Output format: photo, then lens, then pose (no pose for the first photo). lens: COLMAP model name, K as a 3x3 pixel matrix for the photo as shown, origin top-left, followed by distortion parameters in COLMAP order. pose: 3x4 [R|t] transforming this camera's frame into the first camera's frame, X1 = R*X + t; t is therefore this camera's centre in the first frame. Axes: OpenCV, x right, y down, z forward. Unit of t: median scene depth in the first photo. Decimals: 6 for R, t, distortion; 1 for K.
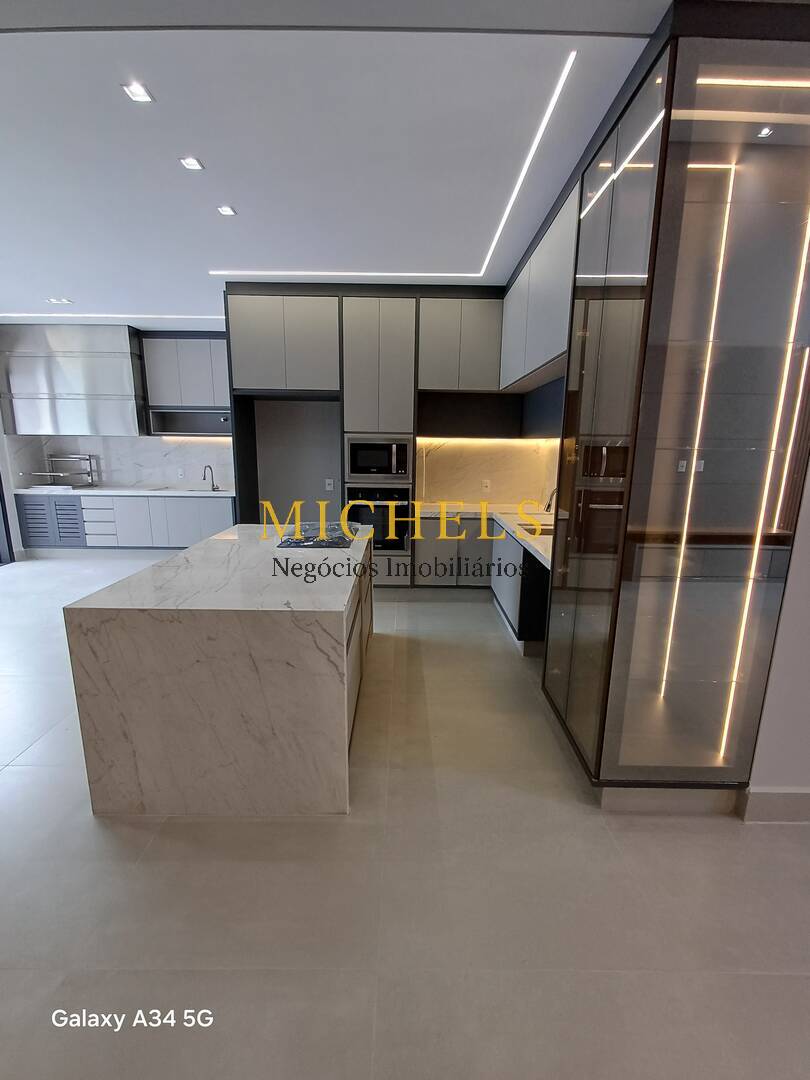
lens RADIAL K [[492.5, 0, 404.2], [0, 492.5, 553.4], [0, 0, 1]] dist [0.002791, -0.006290]
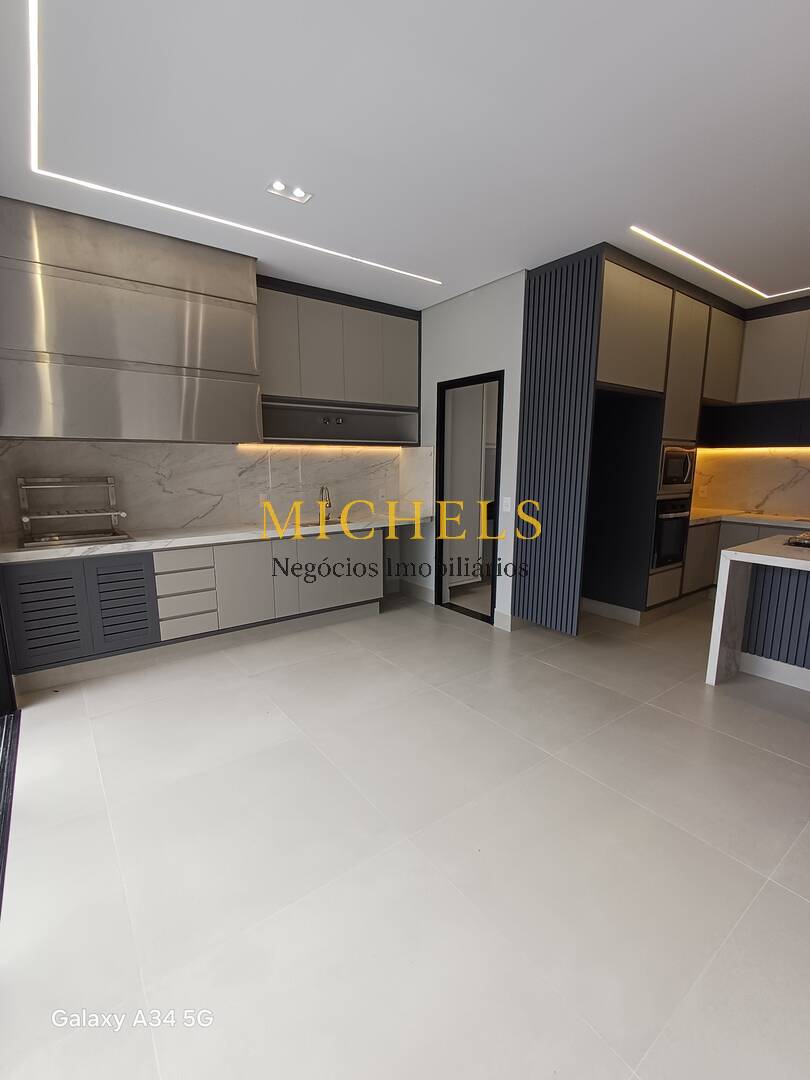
lens RADIAL K [[492.5, 0, 404.2], [0, 492.5, 553.4], [0, 0, 1]] dist [0.002791, -0.006290]
pose [[0.801121, -0.119693, 0.586412, -1.035429], [0.138278, 0.990305, 0.013225, -0.114363], [-0.582310, 0.070493, 0.809905, 0.552794]]
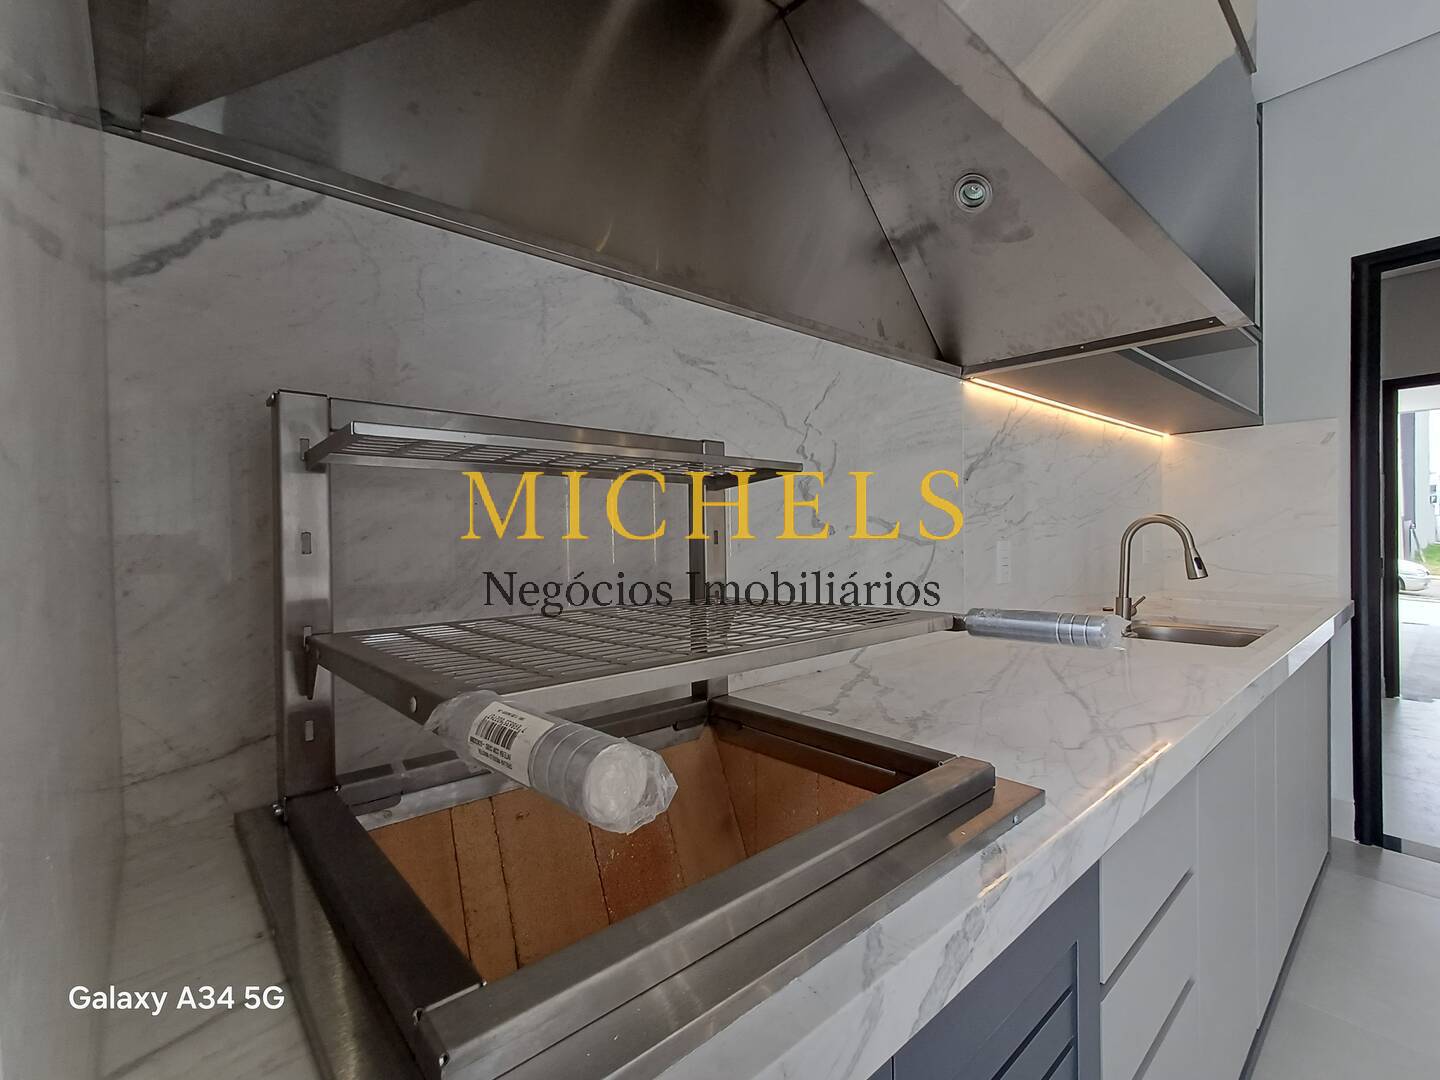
lens RADIAL K [[656.7, 0, 725.7], [0, 656.7, 538.9], [0, 0, 1]] dist [0.002791, -0.006290]
pose [[0.741887, -0.029083, 0.669894, -1.077366], [0.168068, 0.975232, -0.143792, -0.227391], [-0.649120, 0.219265, 0.728400, 1.304016]]
